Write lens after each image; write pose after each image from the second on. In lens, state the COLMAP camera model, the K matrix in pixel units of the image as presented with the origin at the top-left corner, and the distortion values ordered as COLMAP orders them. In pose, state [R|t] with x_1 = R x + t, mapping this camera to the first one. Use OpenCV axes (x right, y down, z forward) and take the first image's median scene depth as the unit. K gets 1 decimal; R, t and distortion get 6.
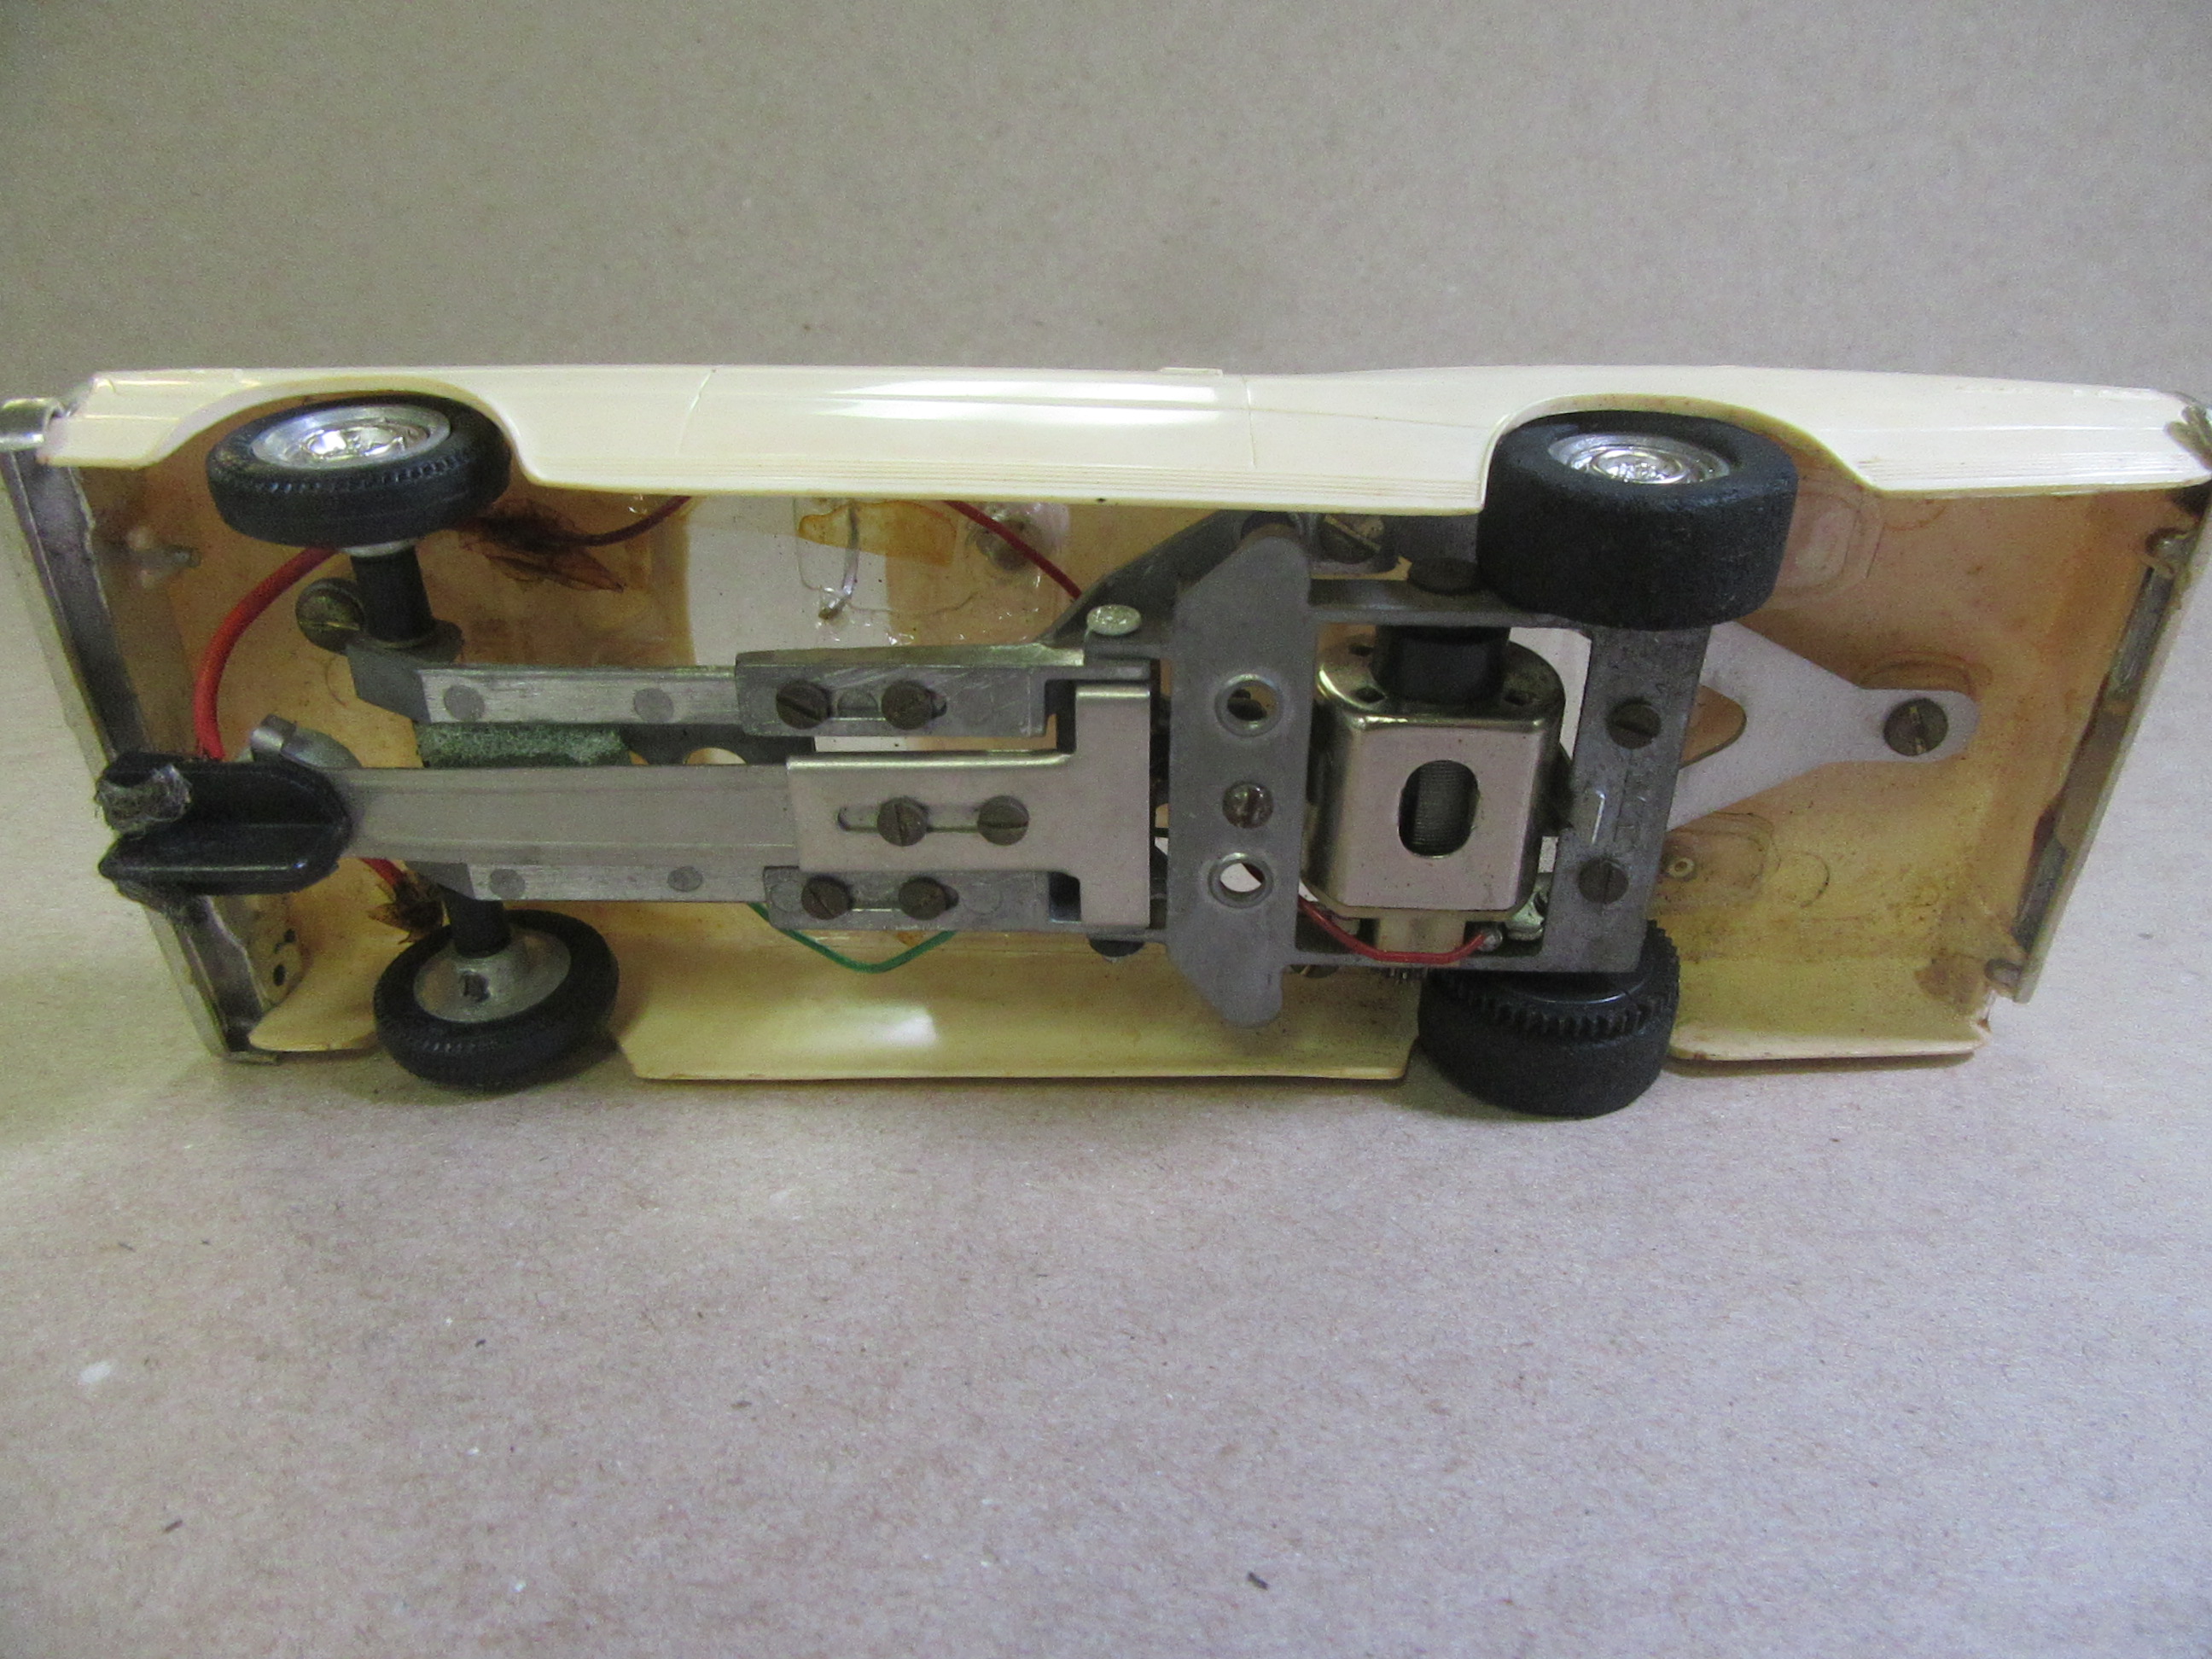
lens RADIAL K [[1630.2, 0, 1095.1], [0, 1630.2, 829.1], [0, 0, 1]] dist [0.001605, -0.013816]
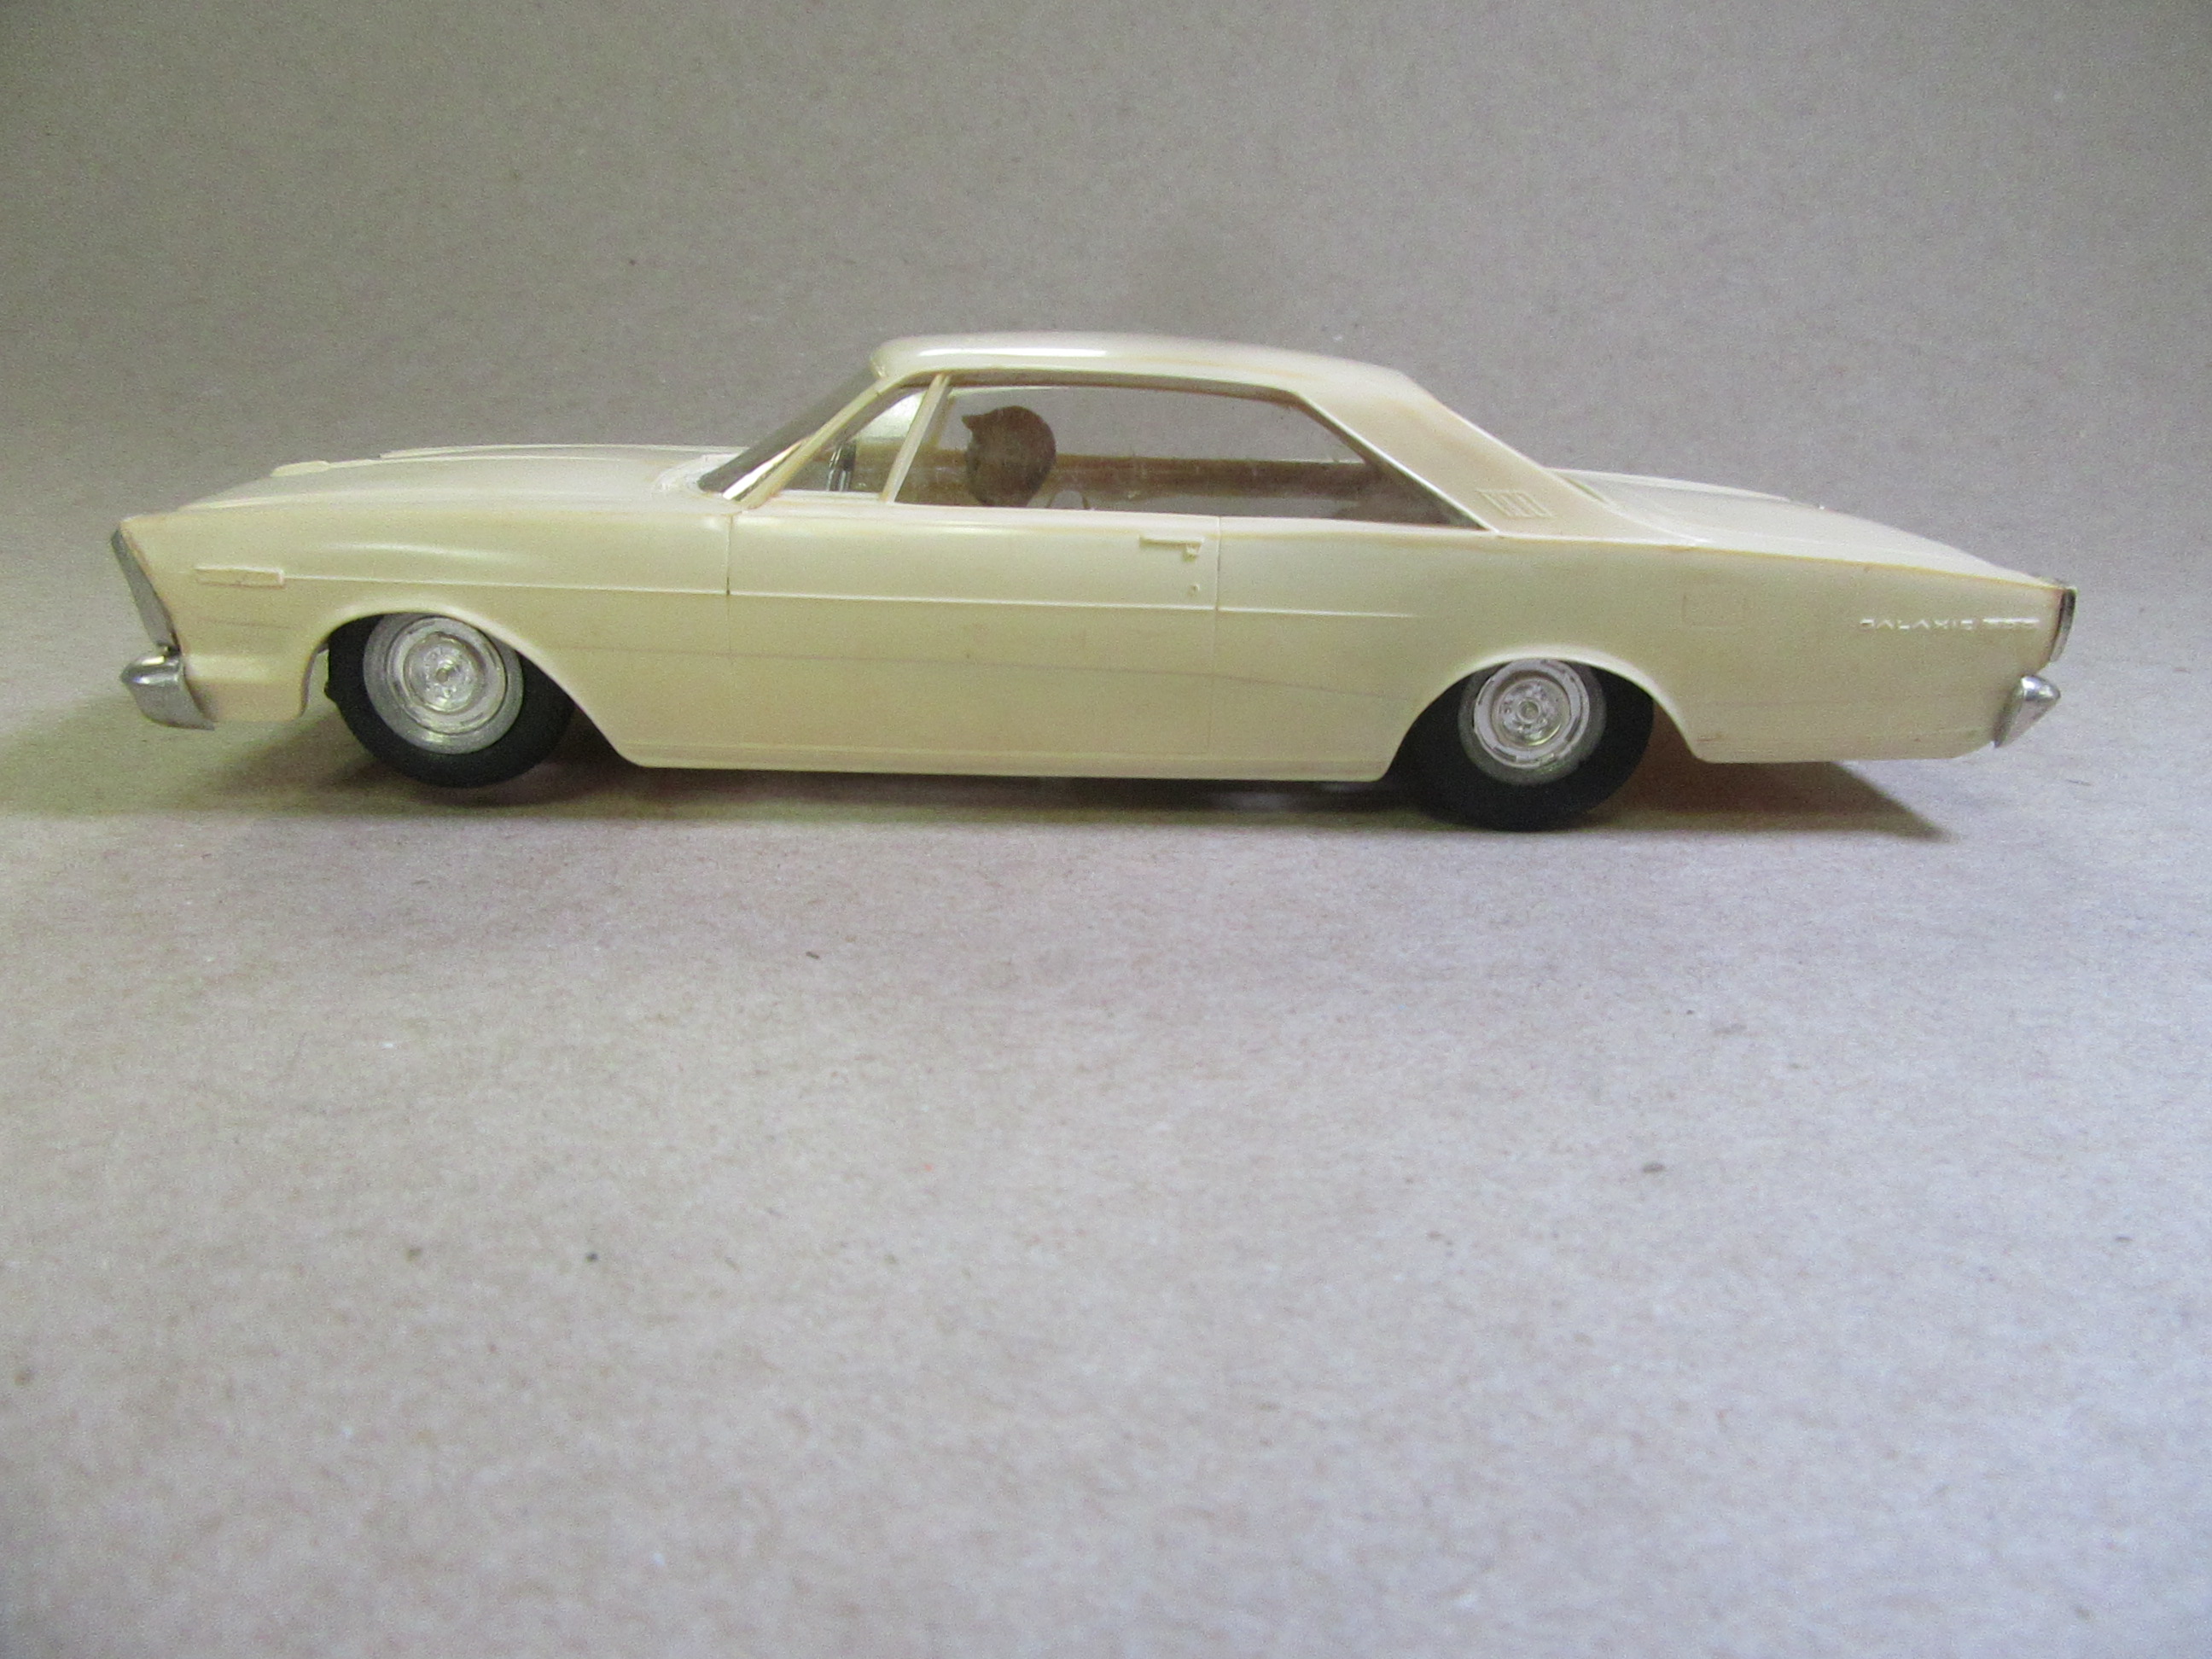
lens RADIAL K [[1630.2, 0, 1098.6], [0, 1630.2, 842.8], [0, 0, 1]] dist [0.001605, -0.013816]
pose [[0.998252, -0.000378, 0.059095, 0.221738], [0.002408, 0.999409, -0.034293, 0.375821], [-0.059047, 0.034375, 0.997663, -0.251531]]
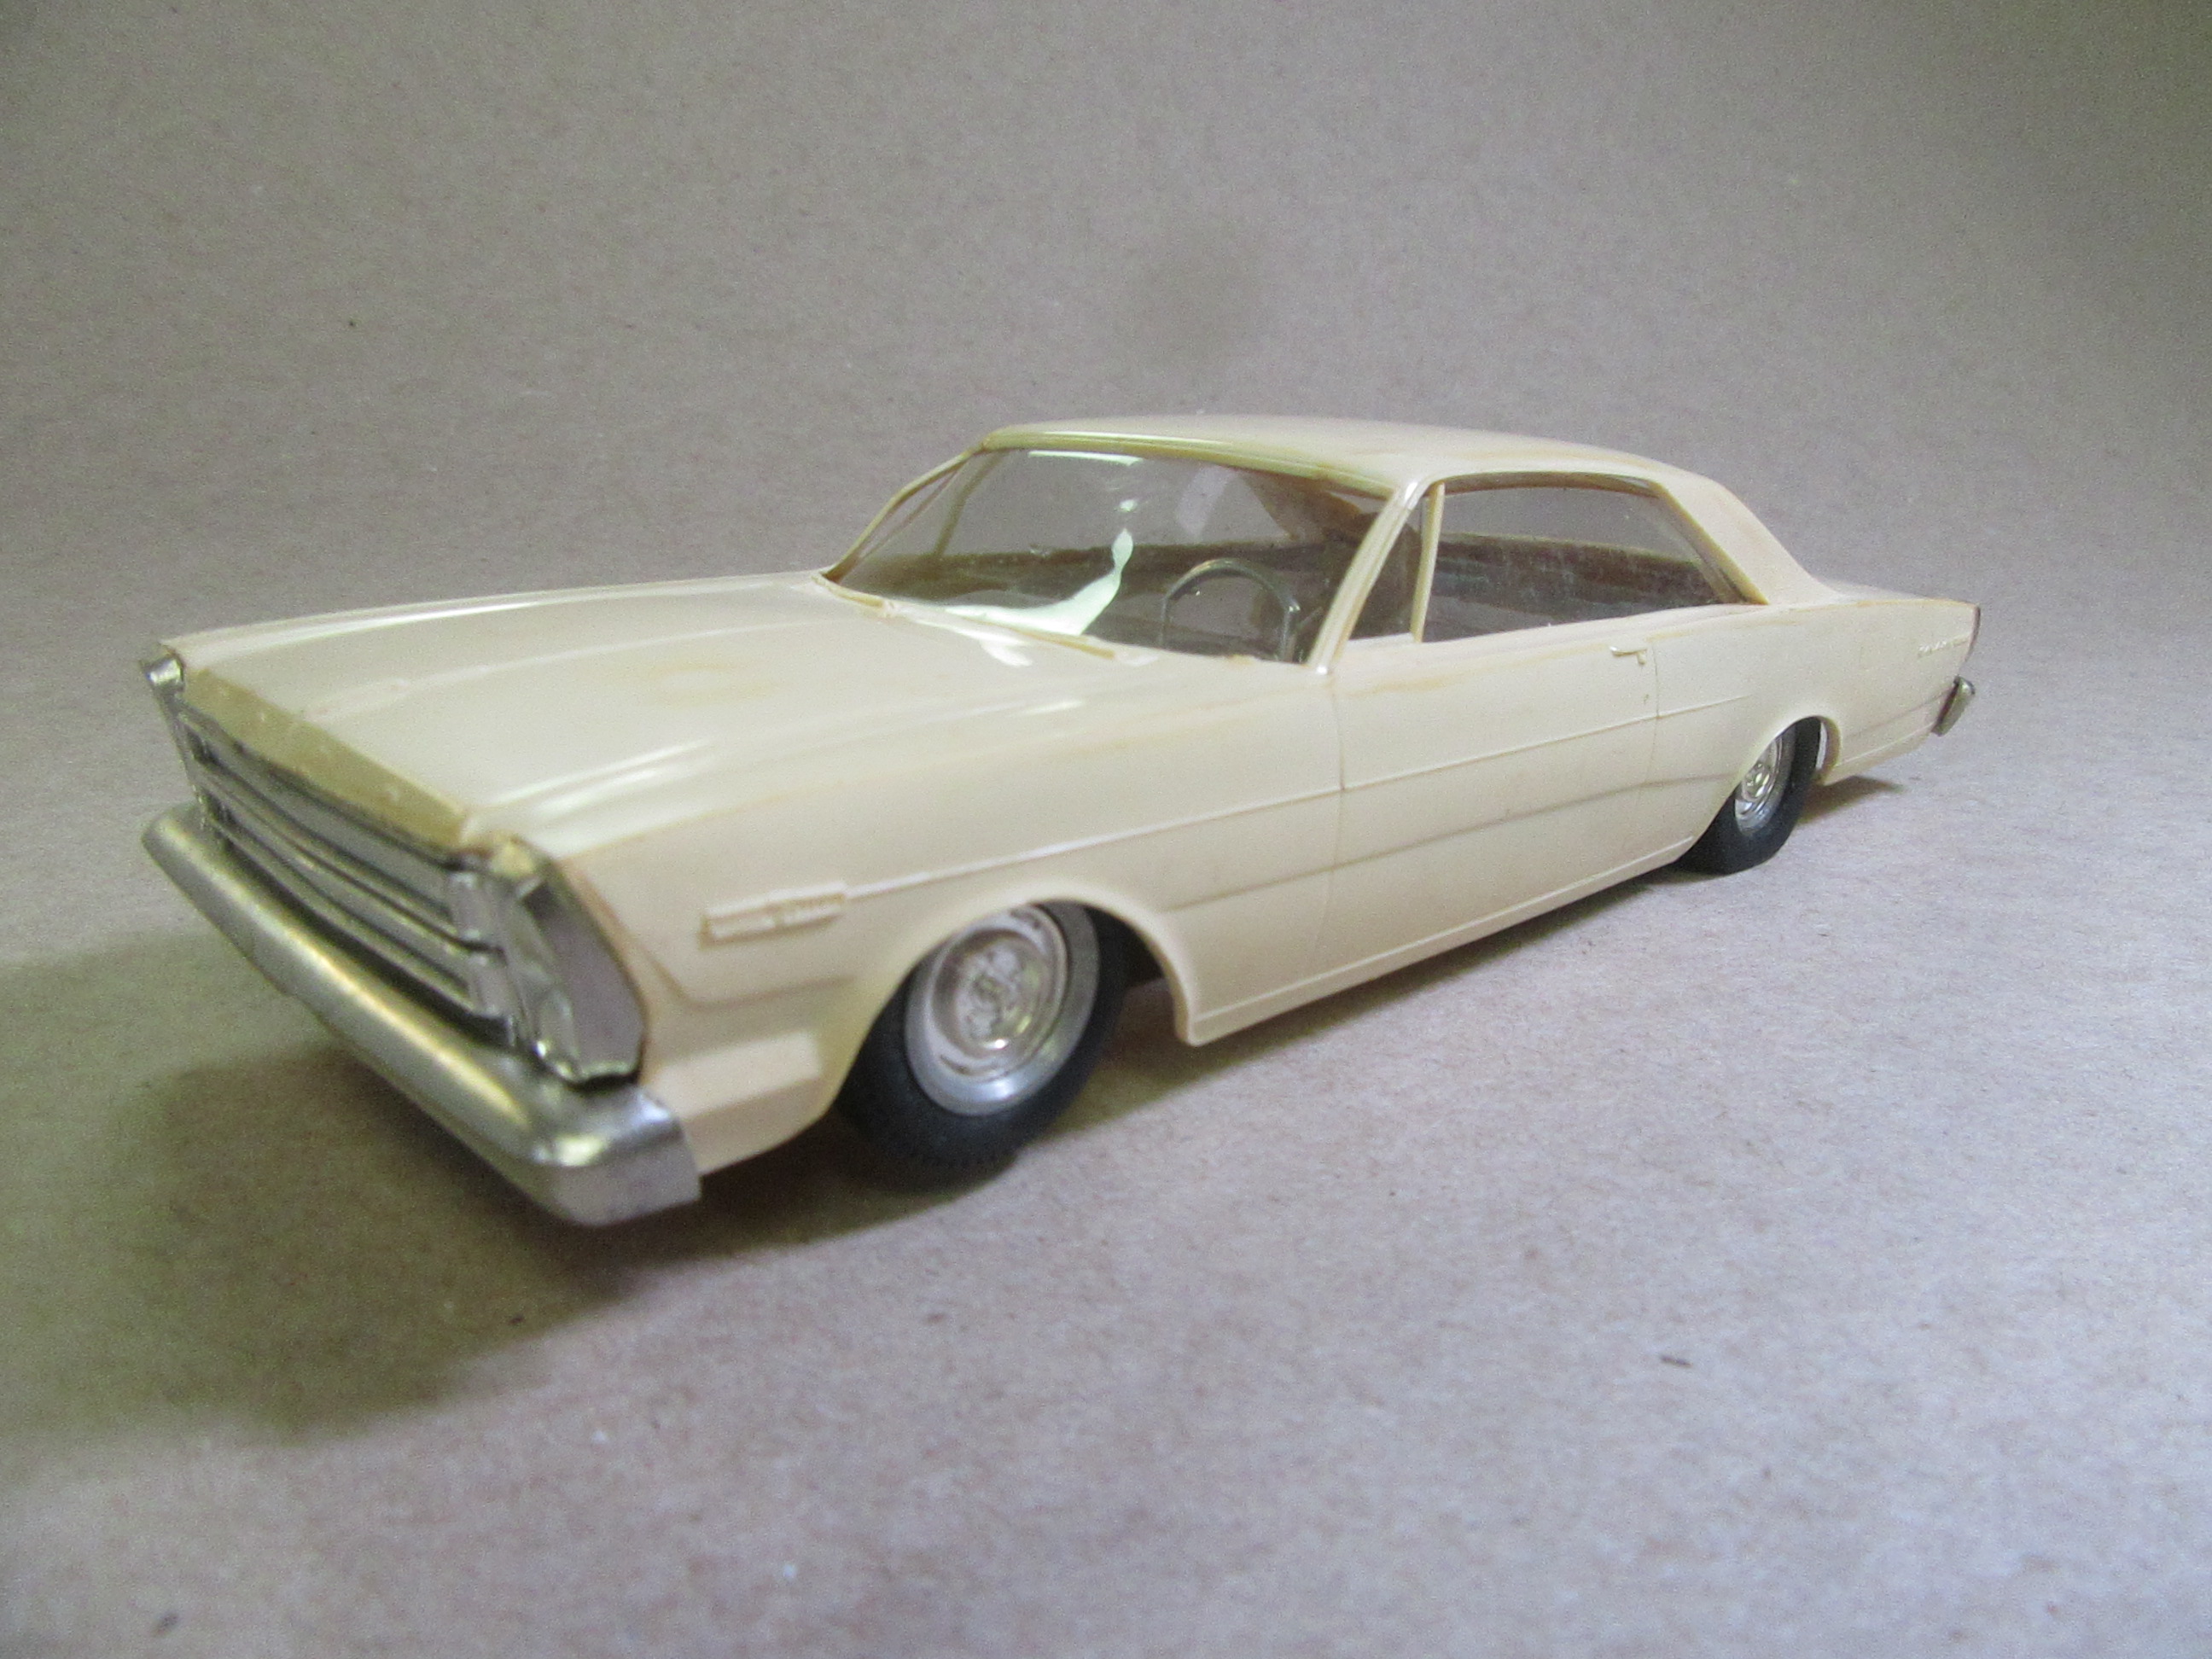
lens RADIAL K [[1630.2, 0, 1118.7], [0, 1630.2, 827.1], [0, 0, 1]] dist [0.001605, -0.013816]
pose [[0.937746, -0.075139, 0.339096, -0.363393], [0.101134, 0.993084, -0.059627, 0.176362], [-0.332270, 0.090209, 0.938860, 0.238803]]
